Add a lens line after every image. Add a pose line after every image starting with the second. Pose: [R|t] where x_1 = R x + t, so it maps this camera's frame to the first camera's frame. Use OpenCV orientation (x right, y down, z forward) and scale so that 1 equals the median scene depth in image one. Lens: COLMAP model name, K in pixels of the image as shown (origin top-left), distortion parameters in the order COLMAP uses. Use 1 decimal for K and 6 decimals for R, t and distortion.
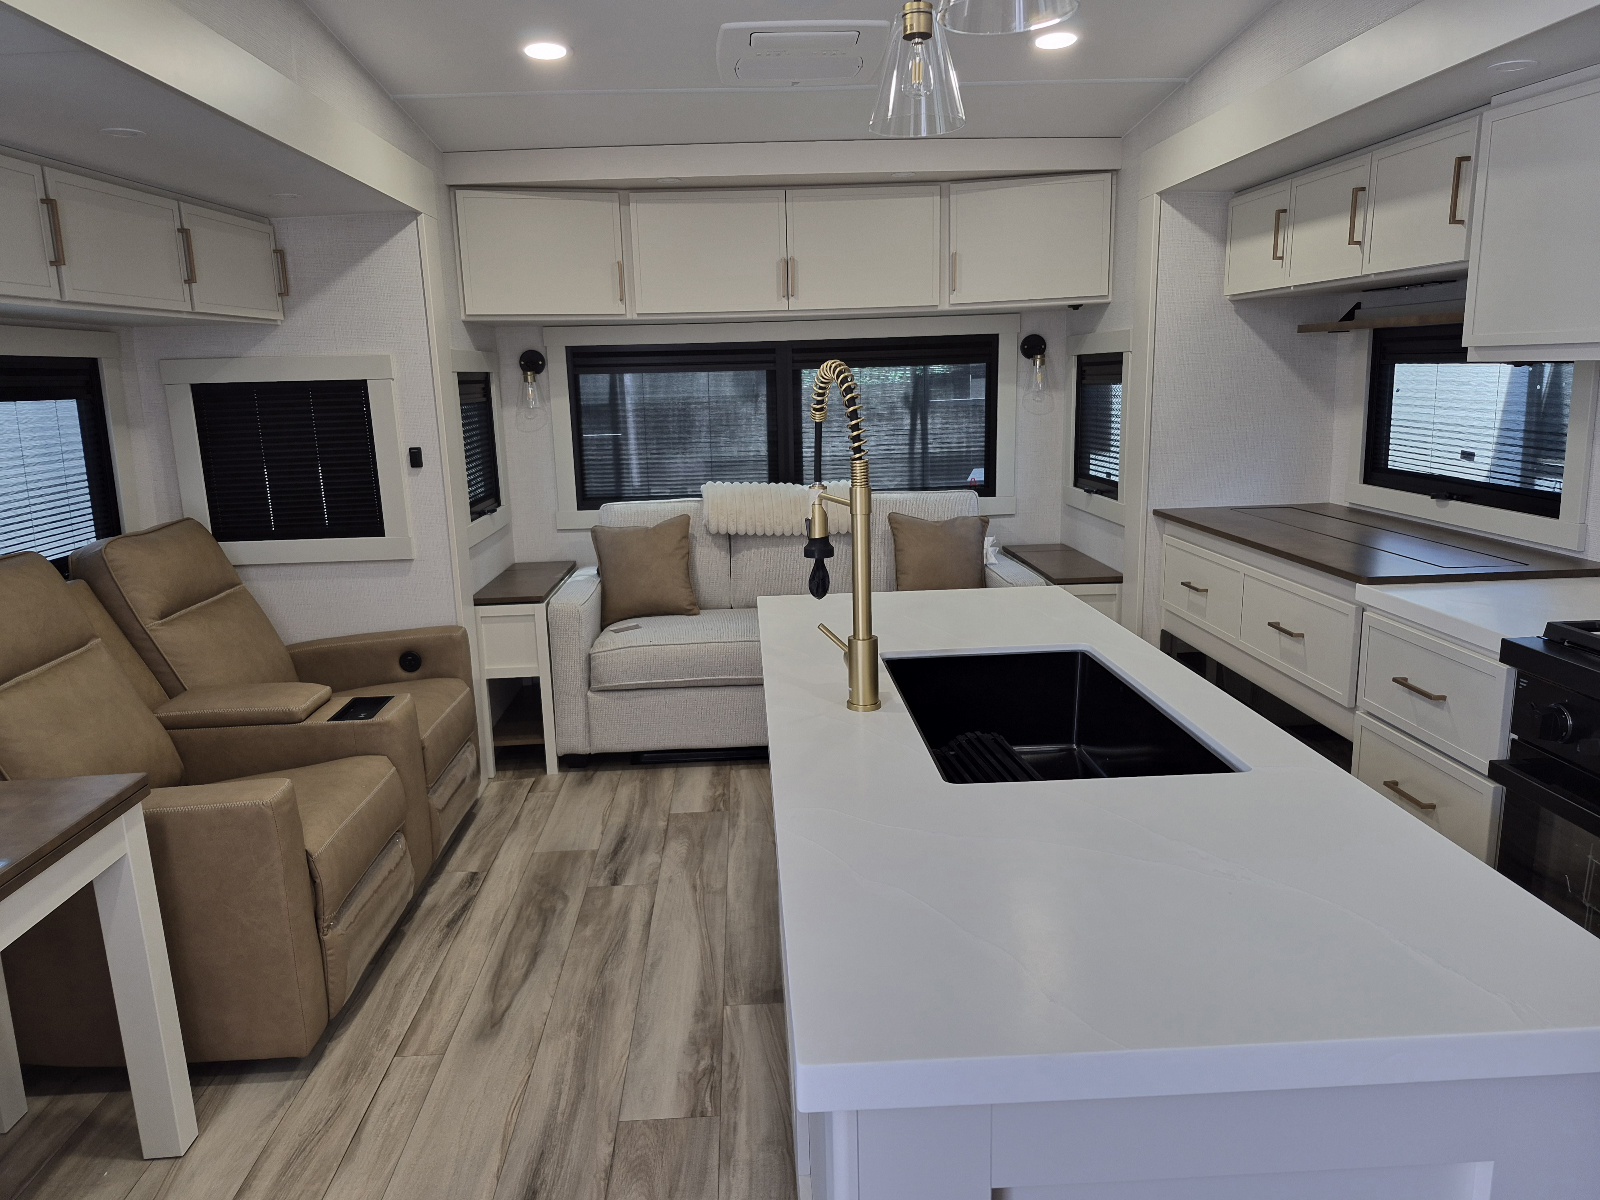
lens RADIAL K [[1117.7, 0, 784.1], [0, 1117.7, 593.4], [0, 0, 1]] dist [0.068004, -0.052363]
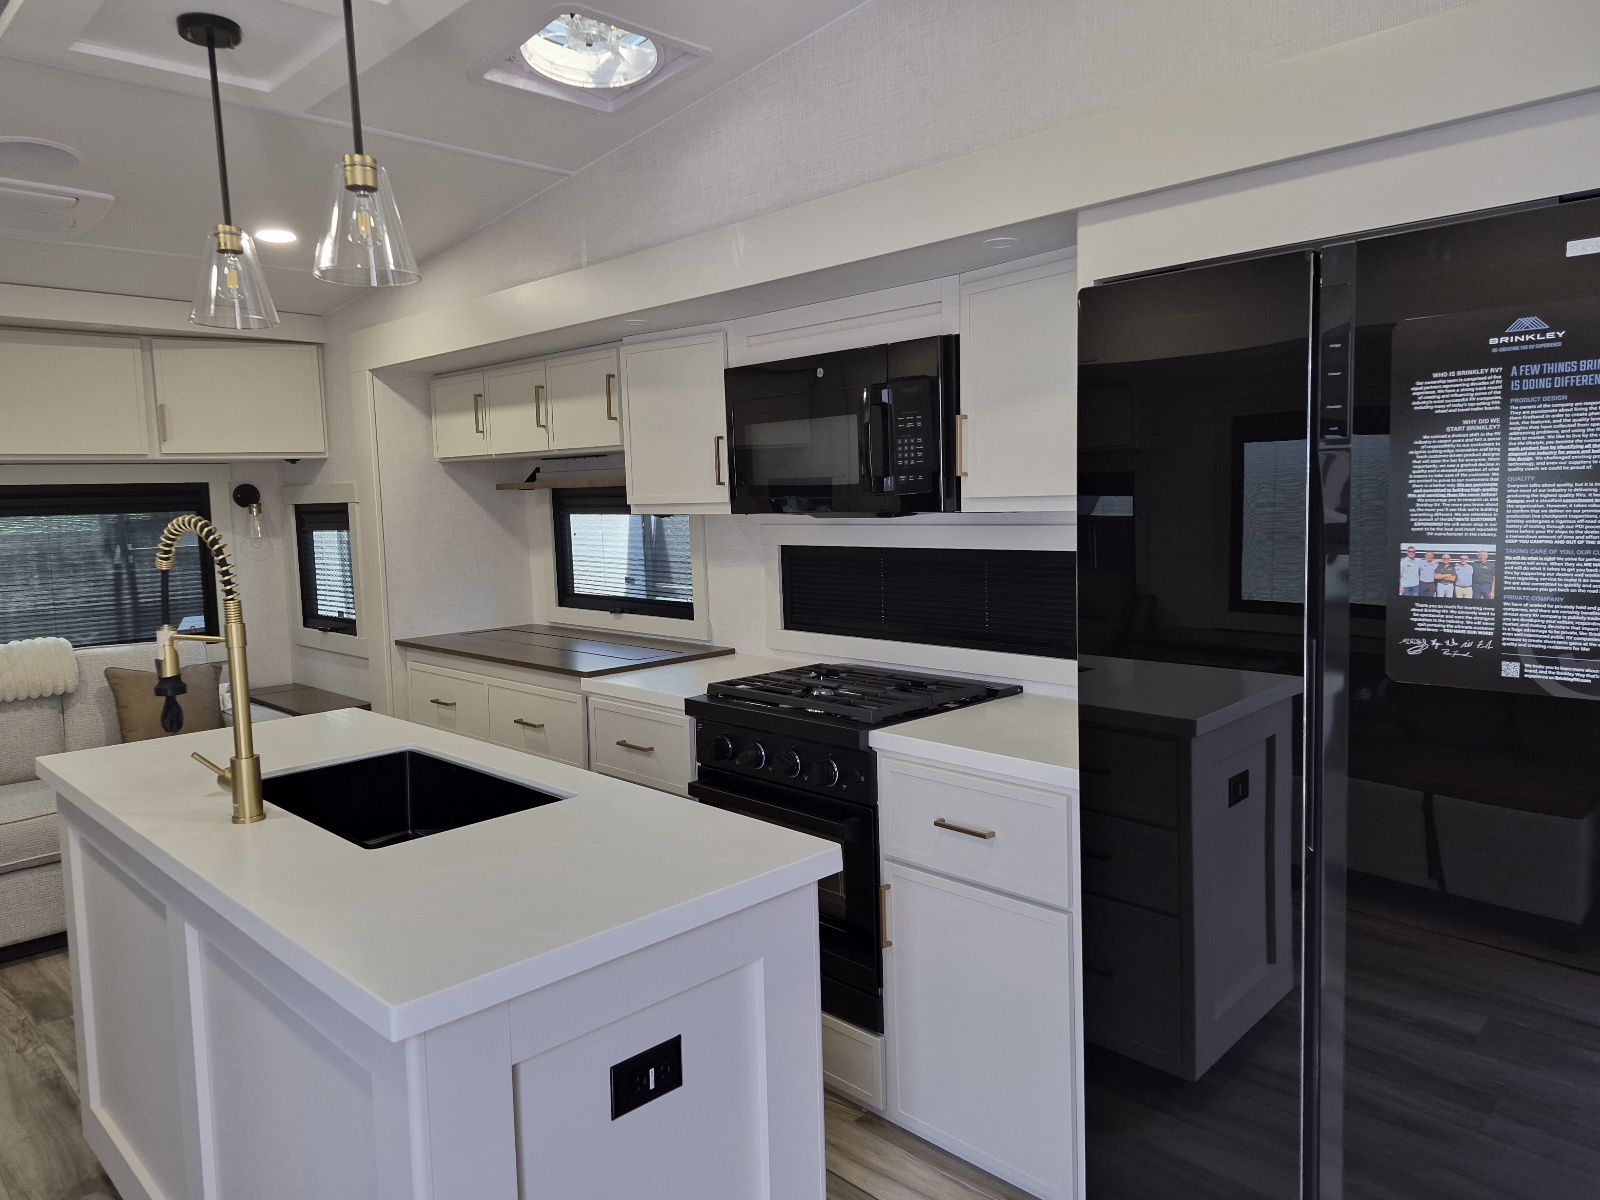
lens RADIAL K [[1117.7, 0, 792.9], [0, 1117.7, 594.9], [0, 0, 1]] dist [0.068004, -0.052363]
pose [[0.745630, -0.053989, 0.664170, -0.155027], [0.135927, 0.988079, -0.072280, 0.020900], [-0.652350, 0.144172, 0.744079, -0.134876]]
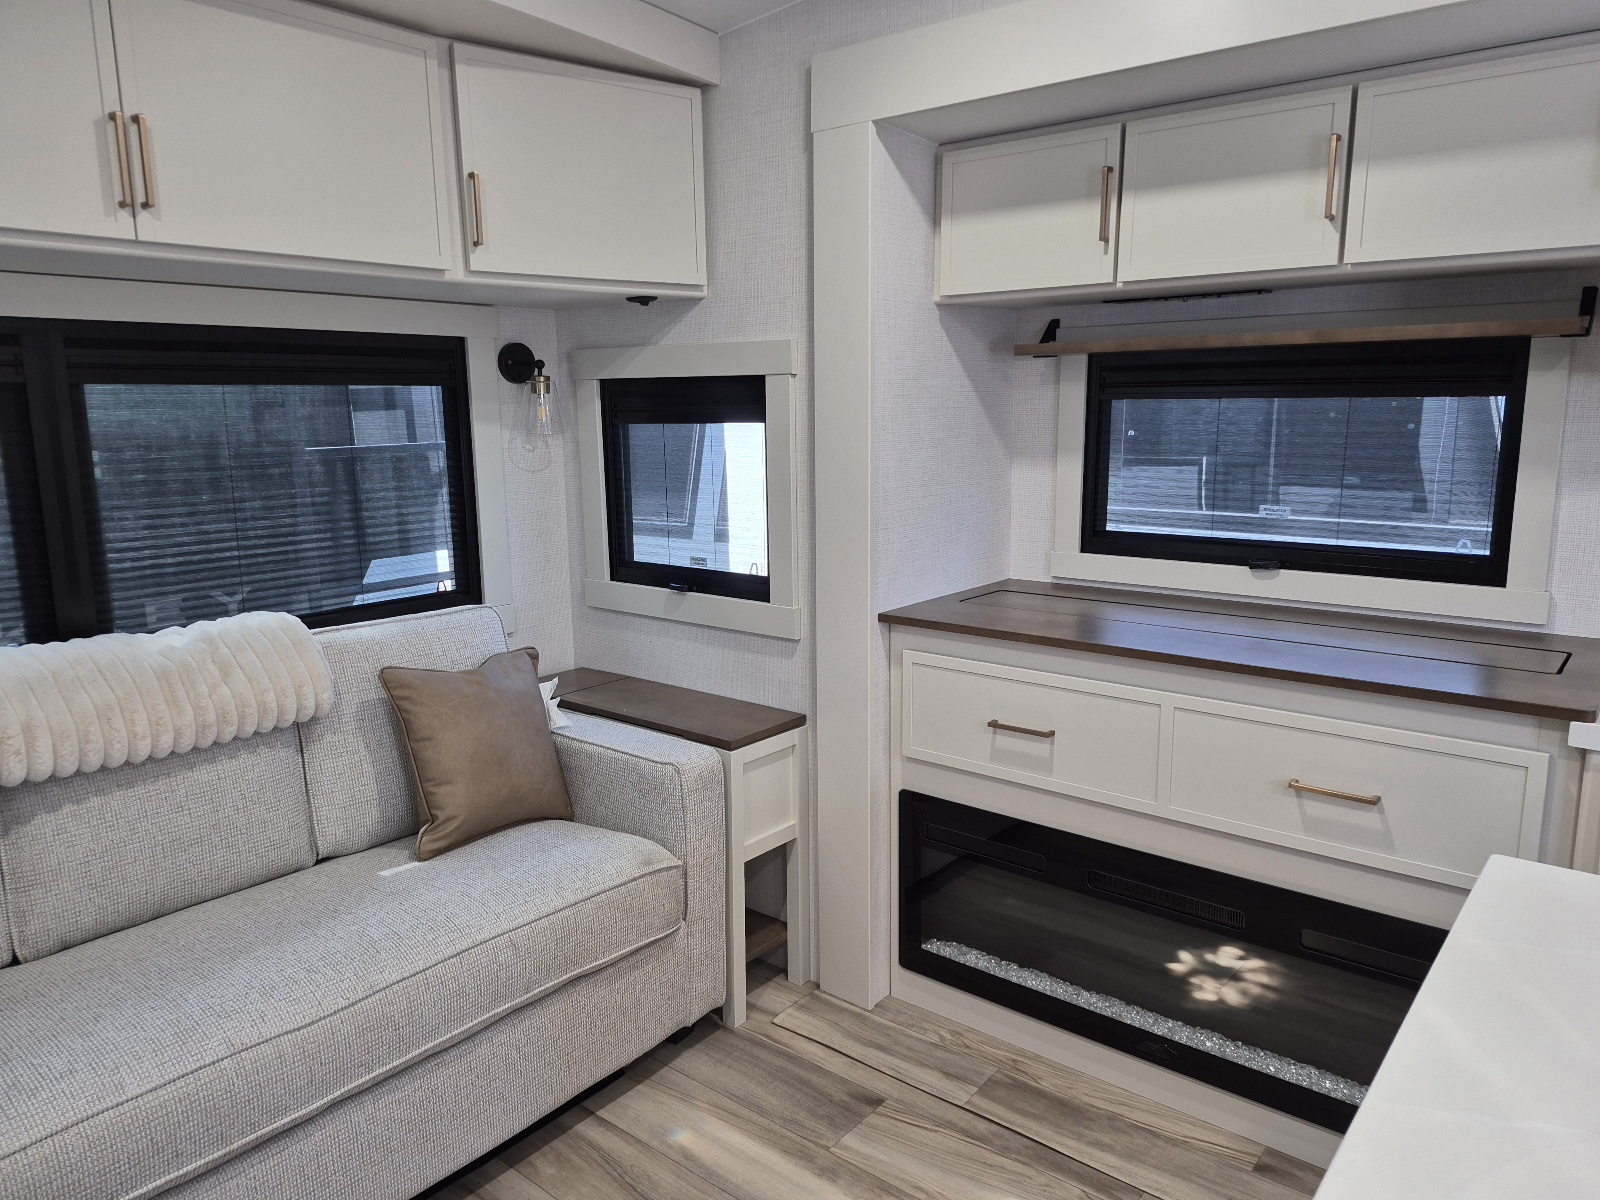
lens RADIAL K [[1117.7, 0, 808.7], [0, 1117.7, 590.9], [0, 0, 1]] dist [0.068004, -0.052363]
pose [[0.663574, -0.105216, 0.740675, -0.223774], [0.137138, 0.990392, 0.017827, -0.131943], [-0.735434, 0.089745, 0.671627, 0.749093]]
